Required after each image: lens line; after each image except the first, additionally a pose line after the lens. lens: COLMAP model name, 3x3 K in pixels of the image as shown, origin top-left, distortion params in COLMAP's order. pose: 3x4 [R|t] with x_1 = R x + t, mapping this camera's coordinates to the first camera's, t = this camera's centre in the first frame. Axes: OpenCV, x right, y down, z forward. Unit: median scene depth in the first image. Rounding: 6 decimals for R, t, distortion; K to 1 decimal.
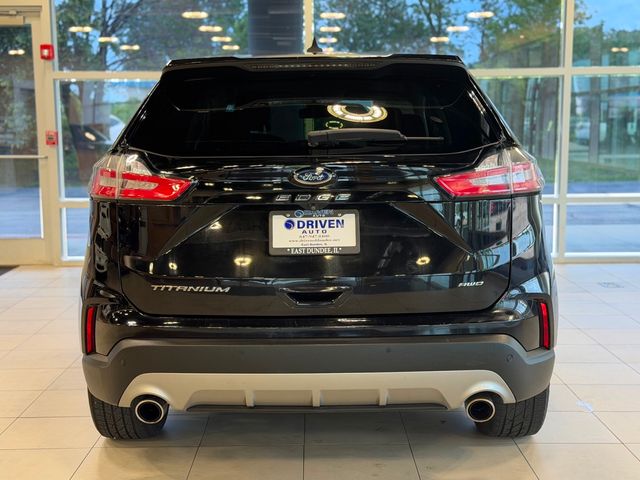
lens RADIAL K [[967.3, 0, 318.9], [0, 967.3, 245.4], [0, 0, 1]] dist [0.012962, 0.000000]
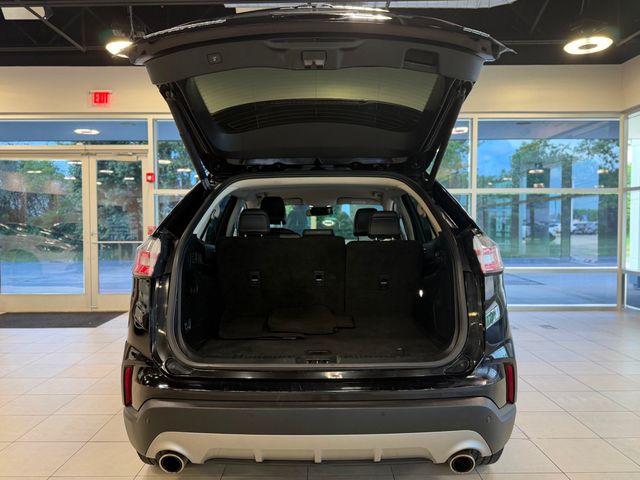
lens RADIAL K [[528.4, 0, 319.3], [0, 528.4, 239.0], [0, 0, 1]] dist [-0.001023, -0.005198]
pose [[0.999984, 0.005228, 0.002340, -0.002955], [-0.004973, 0.995167, -0.098076, -0.031080], [-0.002842, 0.098063, 0.995176, 0.323404]]
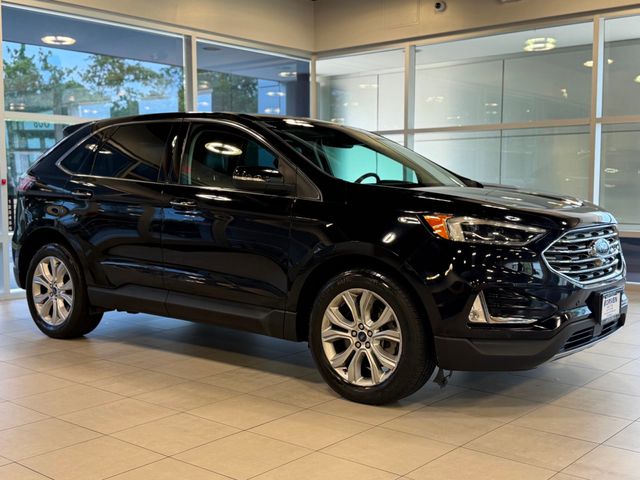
lens RADIAL K [[771.4, 0, 312.8], [0, 771.4, 240.5], [0, 0, 1]] dist [0.056429, 0.000000]
pose [[0.658714, -0.052083, 0.750589, -1.073420], [0.090297, 0.995863, -0.010142, -0.010316], [-0.746955, 0.074456, 0.660692, 0.473486]]
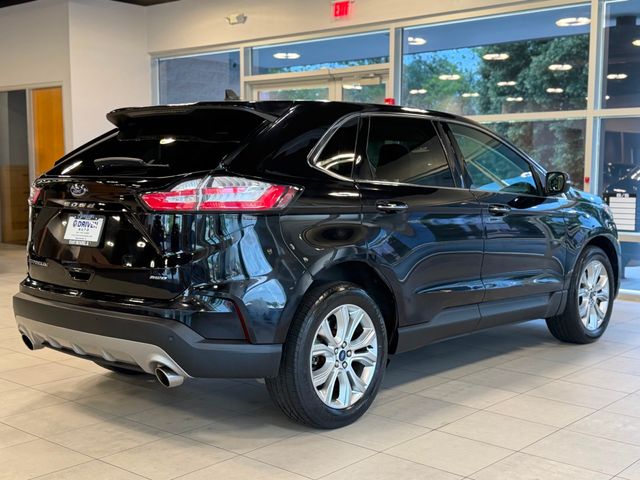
lens RADIAL K [[844.4, 0, 316.9], [0, 844.4, 246.2], [0, 0, 1]] dist [0.086520, 0.000000]
pose [[0.747860, 0.072176, -0.659921, 0.962228], [-0.091813, 0.995764, 0.004859, -0.024385], [0.657477, 0.056955, 0.751319, 0.260731]]
